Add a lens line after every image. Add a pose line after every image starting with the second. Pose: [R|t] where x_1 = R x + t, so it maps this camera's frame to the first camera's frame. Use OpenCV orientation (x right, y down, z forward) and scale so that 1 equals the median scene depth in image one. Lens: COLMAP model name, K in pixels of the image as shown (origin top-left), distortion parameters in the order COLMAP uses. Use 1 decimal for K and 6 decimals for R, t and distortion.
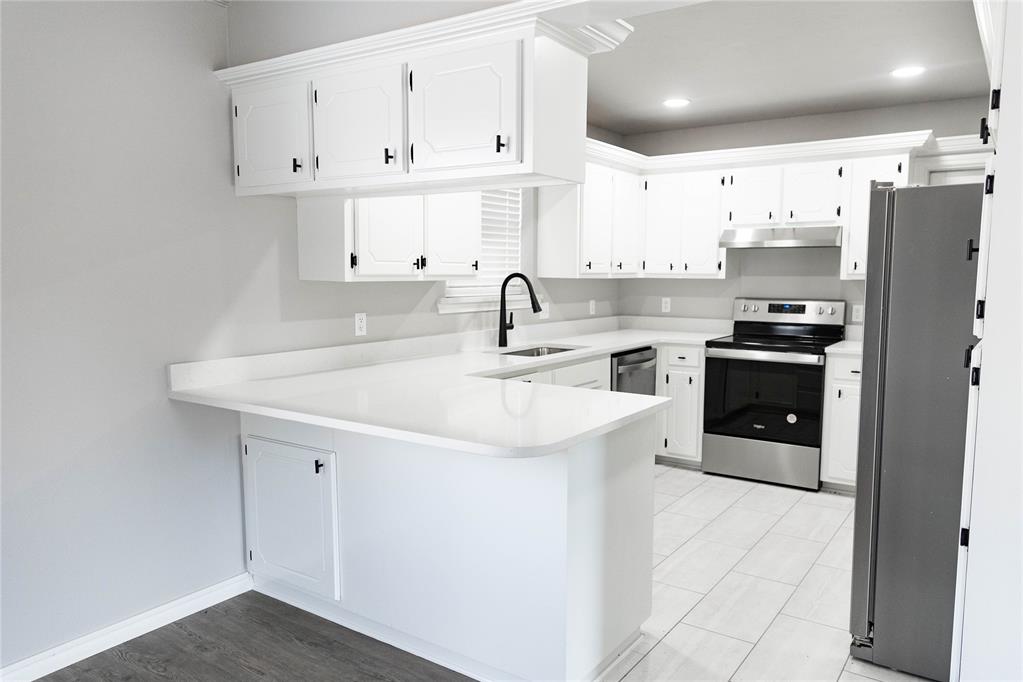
lens RADIAL K [[706.9, 0, 508.8], [0, 706.9, 340.6], [0, 0, 1]] dist [0.015178, -0.006754]
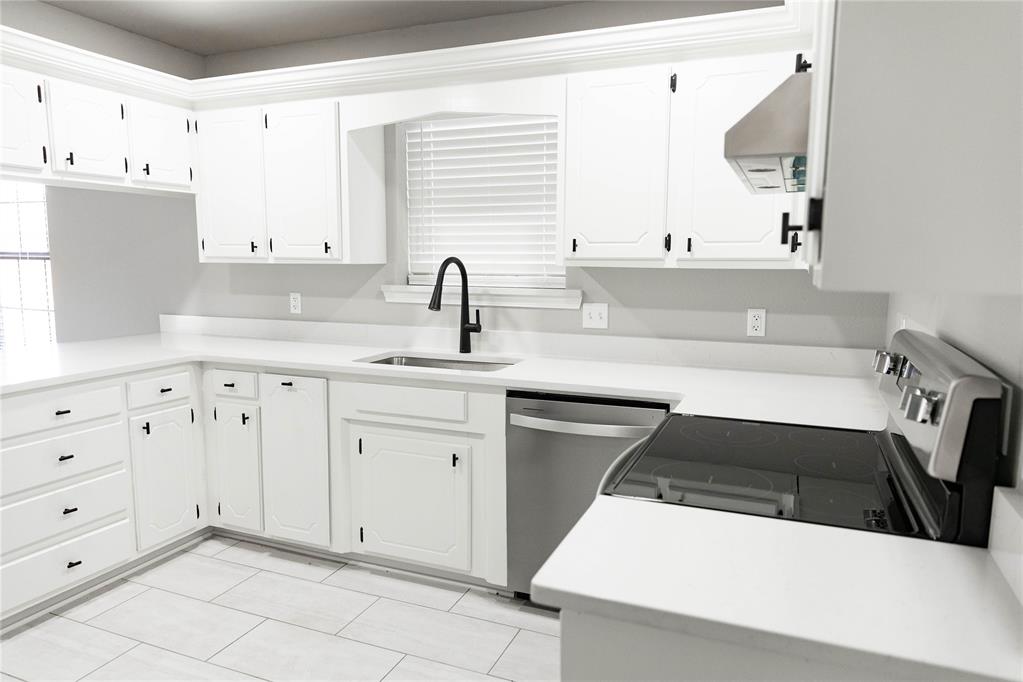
lens RADIAL K [[706.9, 0, 505.4], [0, 706.9, 339.3], [0, 0, 1]] dist [0.015178, -0.006754]
pose [[0.225865, 0.115534, -0.967283, 0.917295], [-0.098944, 0.990528, 0.095207, -0.102797], [0.969121, 0.074203, 0.235157, 1.051336]]
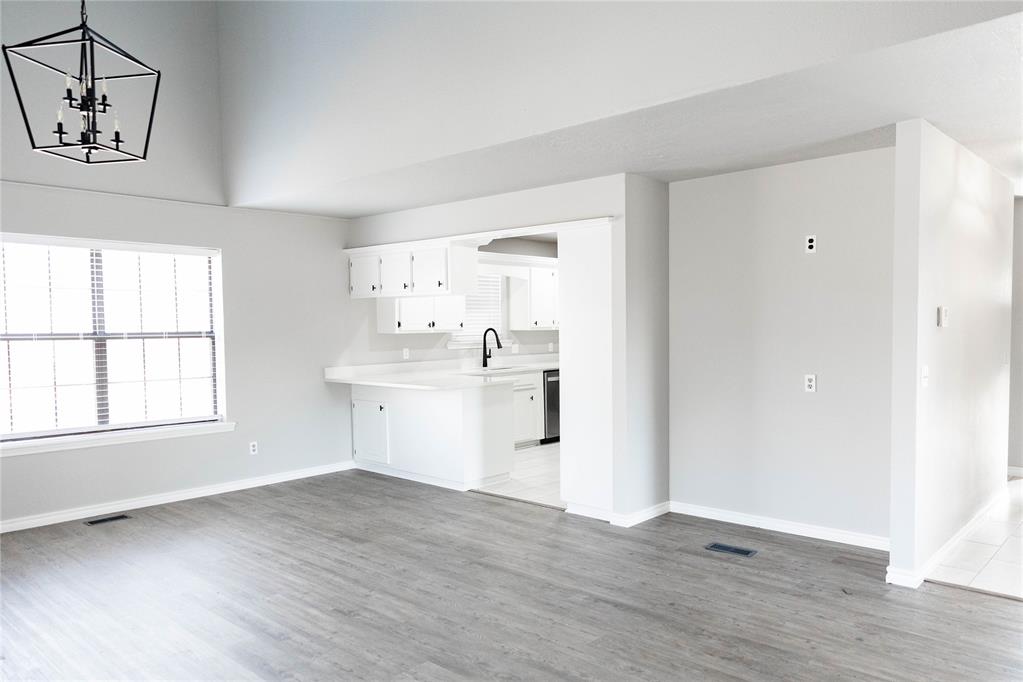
lens RADIAL K [[706.9, 0, 517.2], [0, 706.9, 346.8], [0, 0, 1]] dist [0.015178, -0.006754]
pose [[0.990121, -0.012576, -0.139649, 0.420723], [0.003180, 0.997728, -0.067303, 0.101382], [0.140178, 0.066194, 0.987911, -1.064716]]
